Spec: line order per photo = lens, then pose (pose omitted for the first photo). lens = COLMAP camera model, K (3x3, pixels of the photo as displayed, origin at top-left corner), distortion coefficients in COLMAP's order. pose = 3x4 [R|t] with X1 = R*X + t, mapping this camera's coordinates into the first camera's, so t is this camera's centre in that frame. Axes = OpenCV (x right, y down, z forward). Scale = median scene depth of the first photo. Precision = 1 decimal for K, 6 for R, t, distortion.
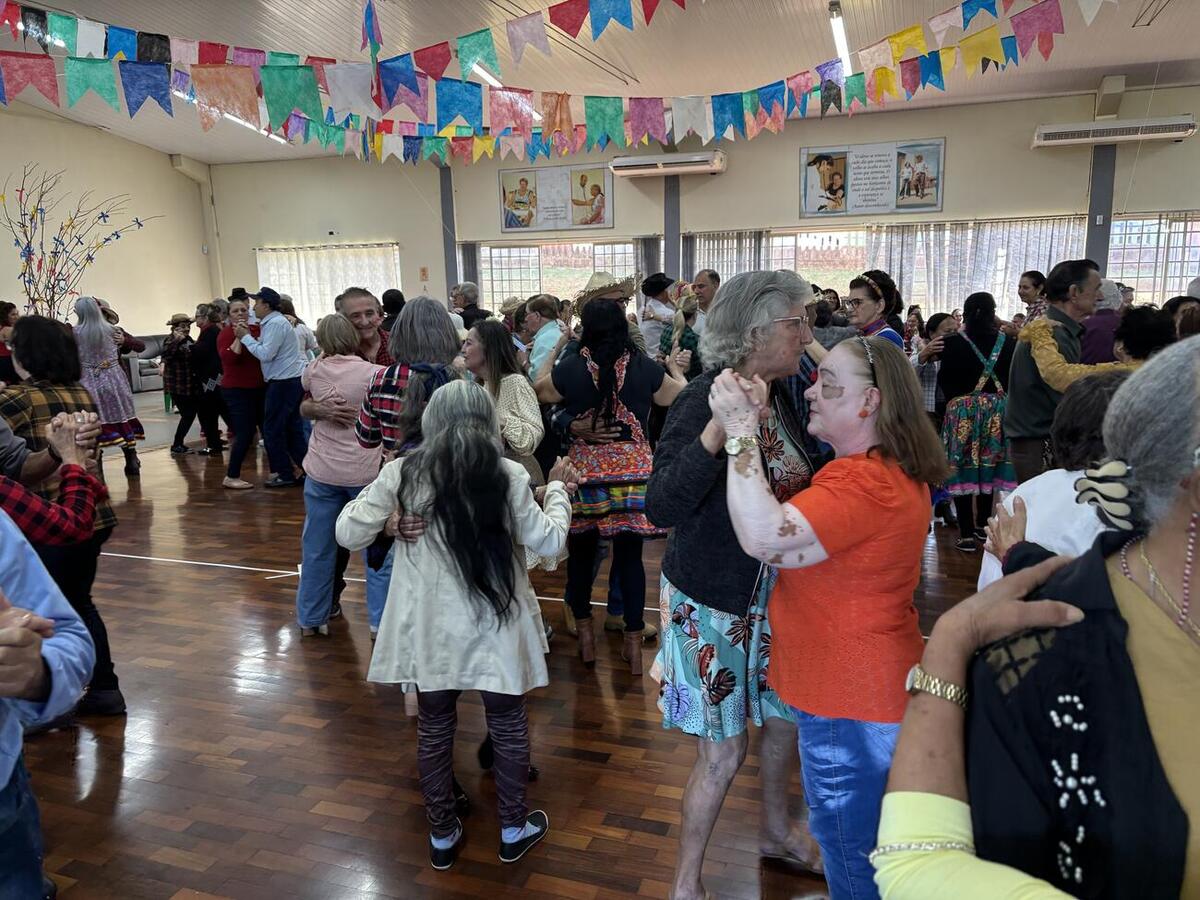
lens RADIAL K [[908.8, 0, 600.0], [0, 908.8, 450.0], [0, 0, 1]] dist [0.002291, -0.006412]
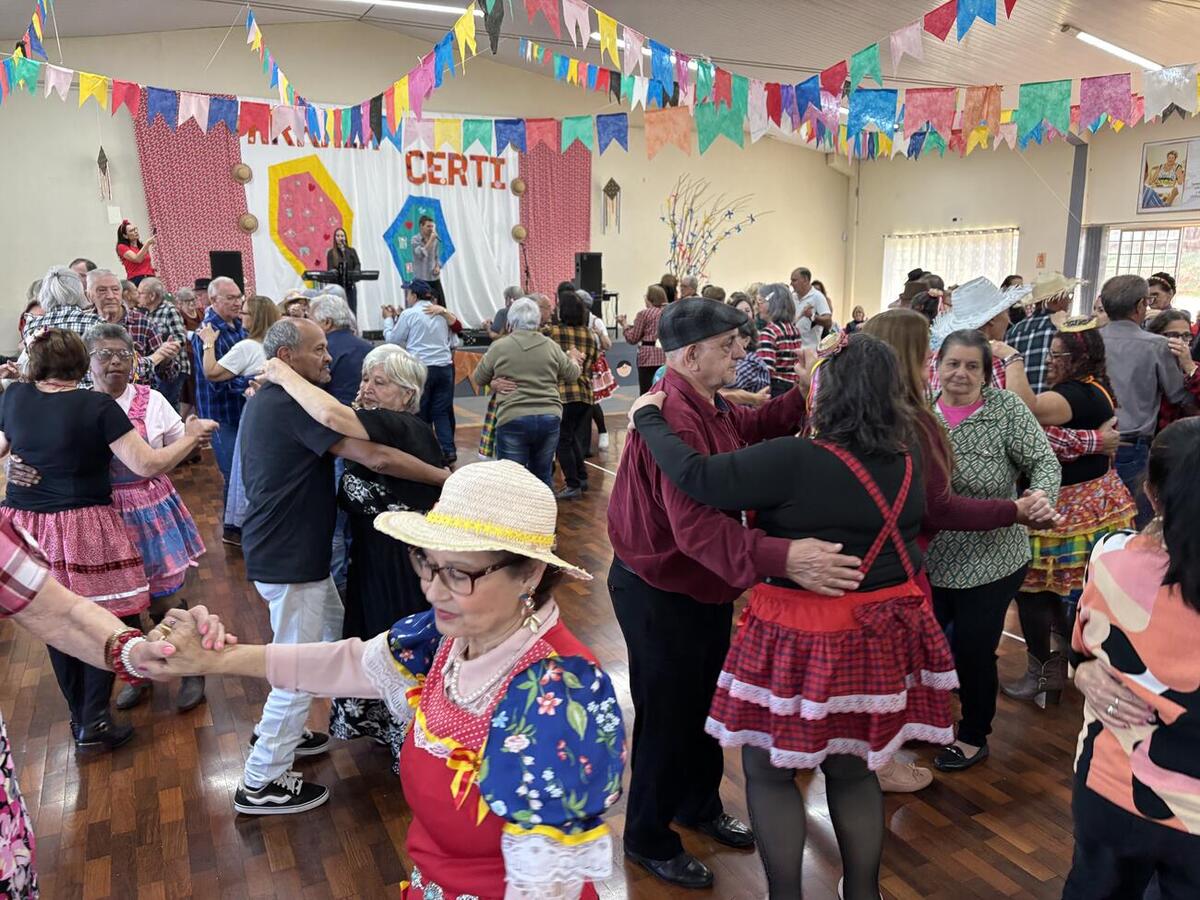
lens RADIAL K [[908.8, 0, 600.0], [0, 908.8, 450.0], [0, 0, 1]] dist [0.002291, -0.006412]
pose [[0.725592, 0.141423, -0.673436, 0.144677], [-0.128785, 0.989270, 0.068989, -0.003058], [0.675967, 0.036670, 0.736019, -0.006444]]
